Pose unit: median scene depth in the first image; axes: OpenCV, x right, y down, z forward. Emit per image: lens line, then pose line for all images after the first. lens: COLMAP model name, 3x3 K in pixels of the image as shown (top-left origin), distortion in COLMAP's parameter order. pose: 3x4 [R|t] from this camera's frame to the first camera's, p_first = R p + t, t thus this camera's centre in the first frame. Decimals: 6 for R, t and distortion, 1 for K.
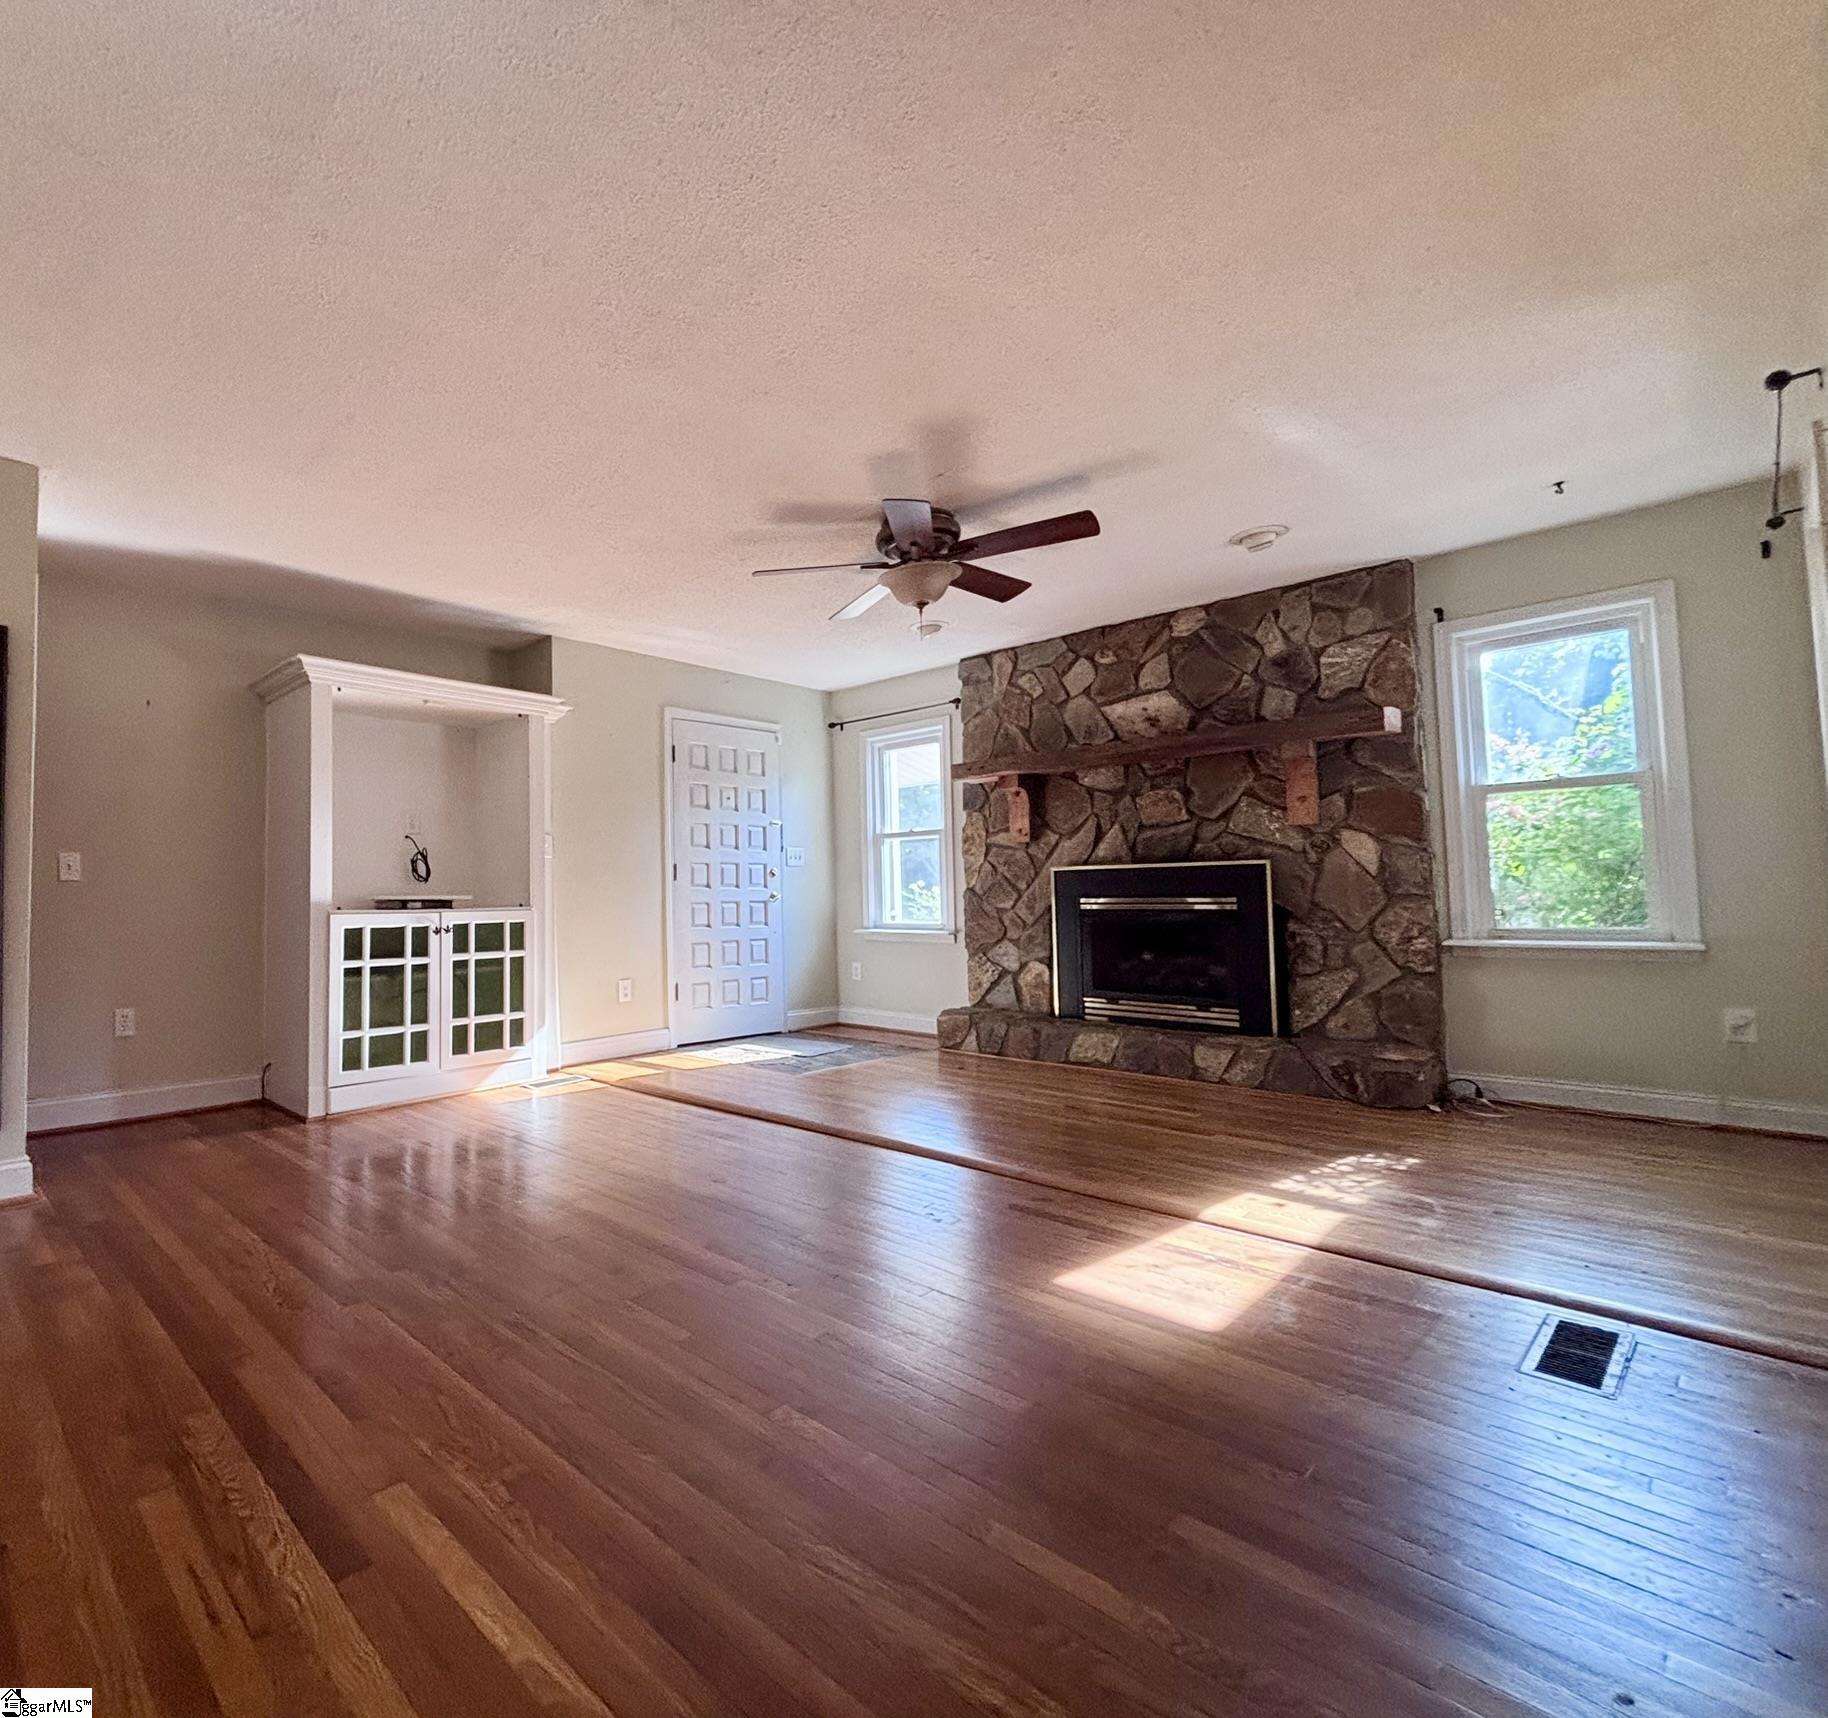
lens RADIAL K [[938.4, 0, 706.2], [0, 938.4, 861.2], [0, 0, 1]] dist [0.001449, 0.001103]
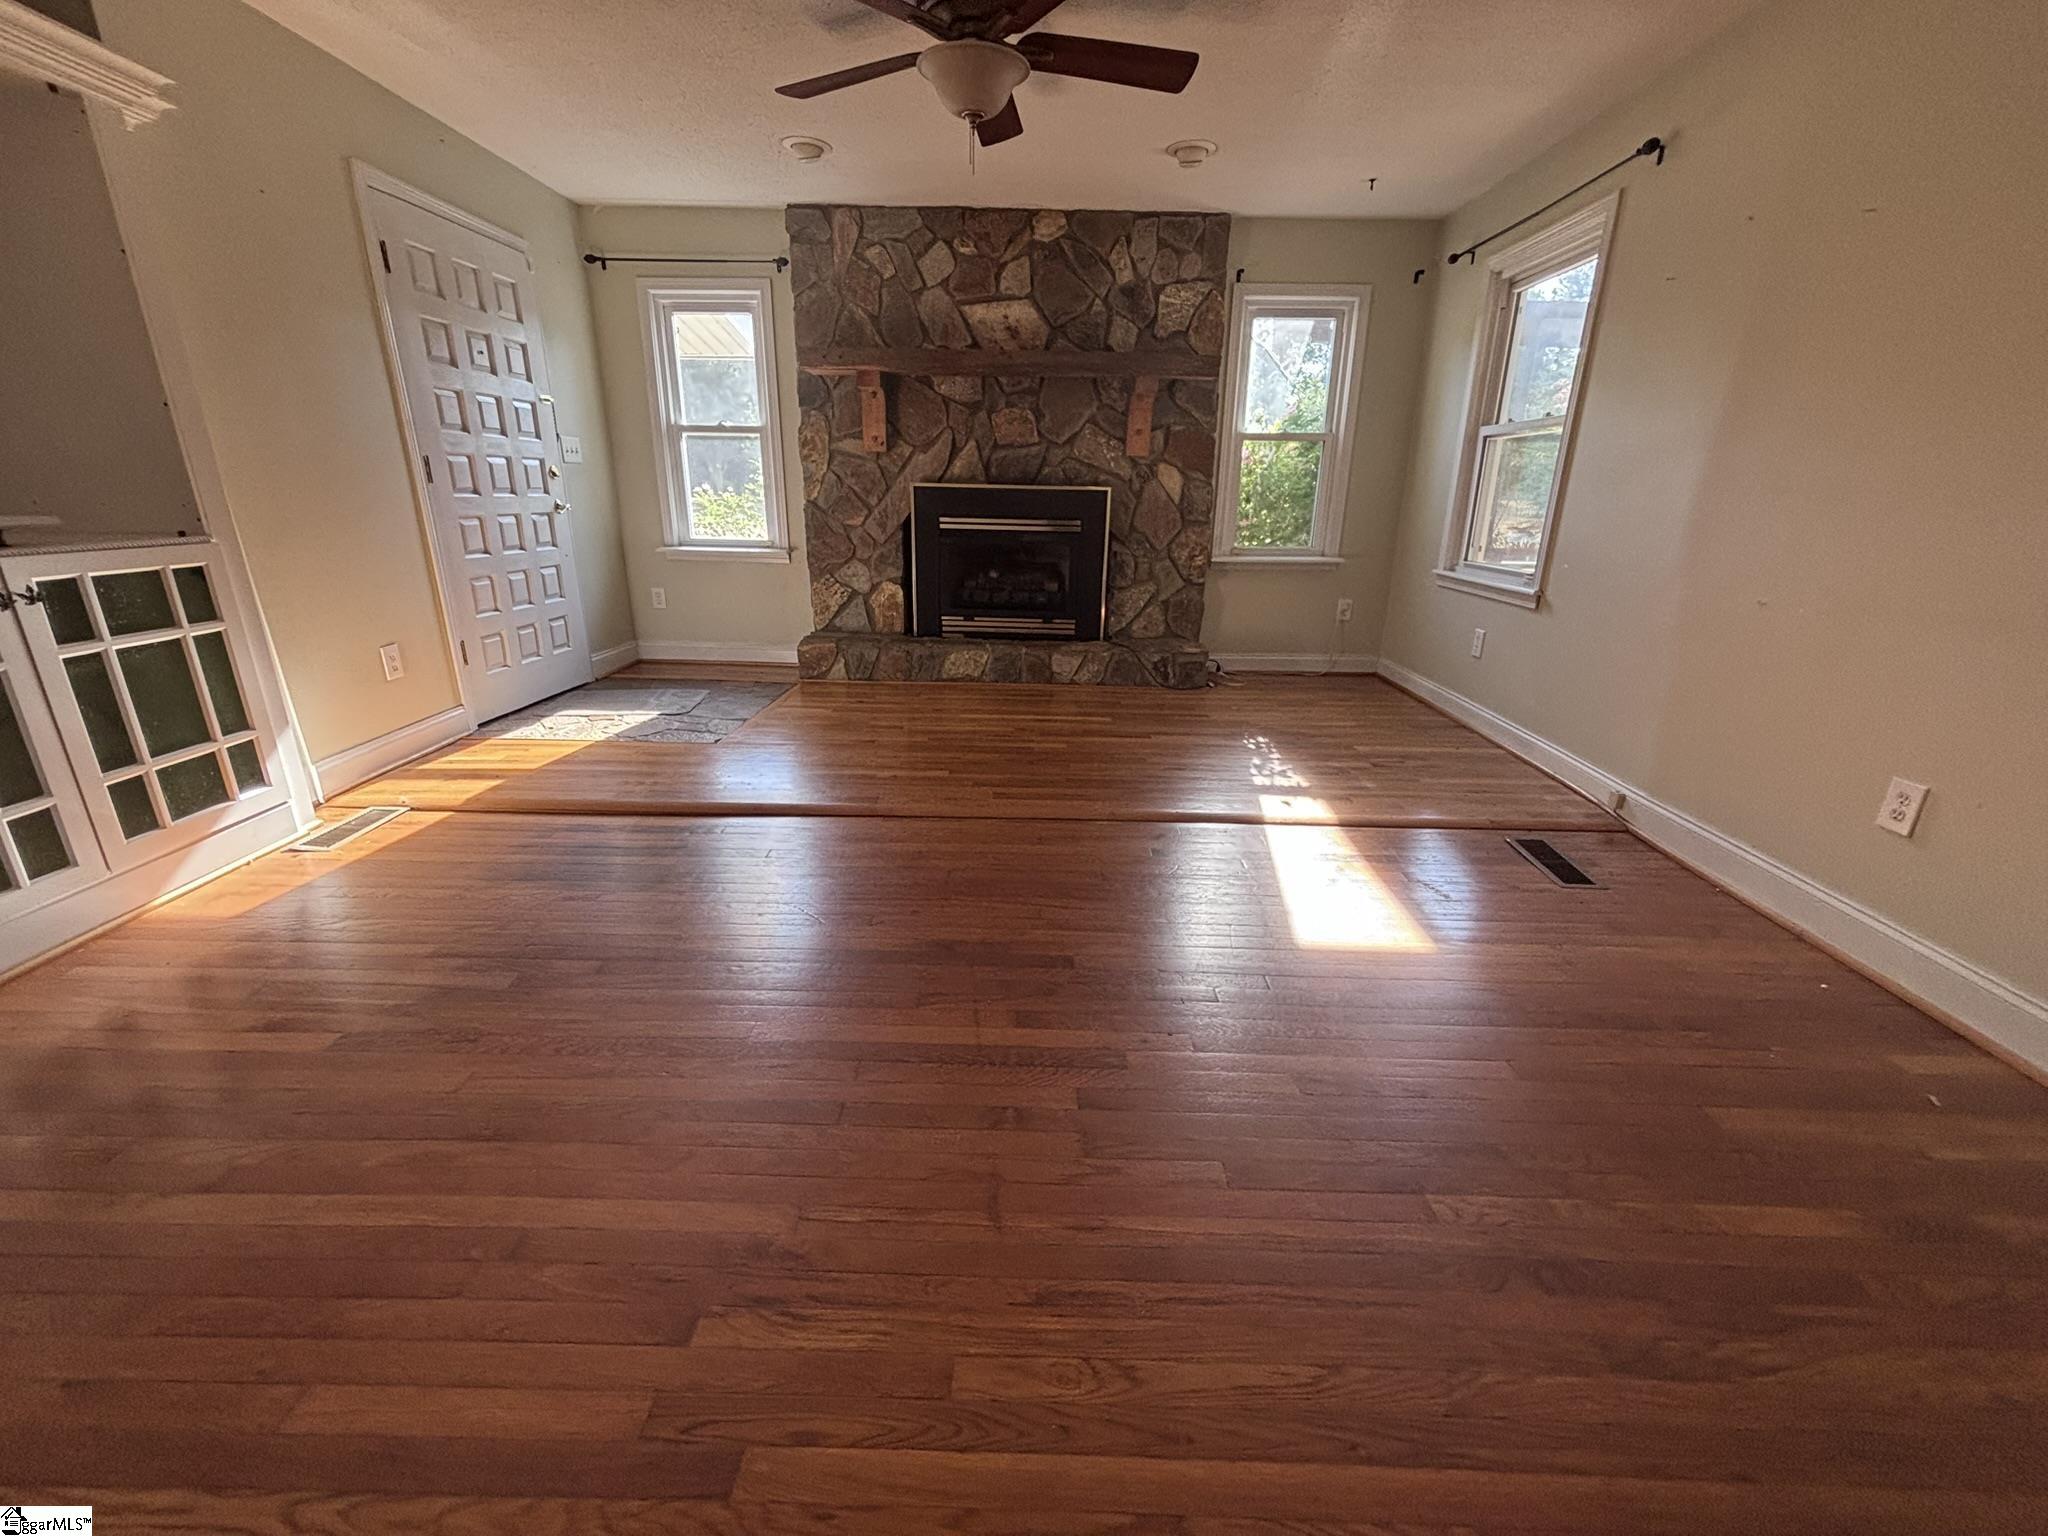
lens RADIAL K [[827.1, 0, 1029.3], [0, 827.1, 762.7], [0, 0, 1]] dist [-0.000679, 0.000605]
pose [[0.673103, -0.208404, 0.709578, -0.238834], [-0.057518, 0.941815, 0.331174, -0.012261], [-0.737309, -0.263728, 0.621951, 0.343884]]
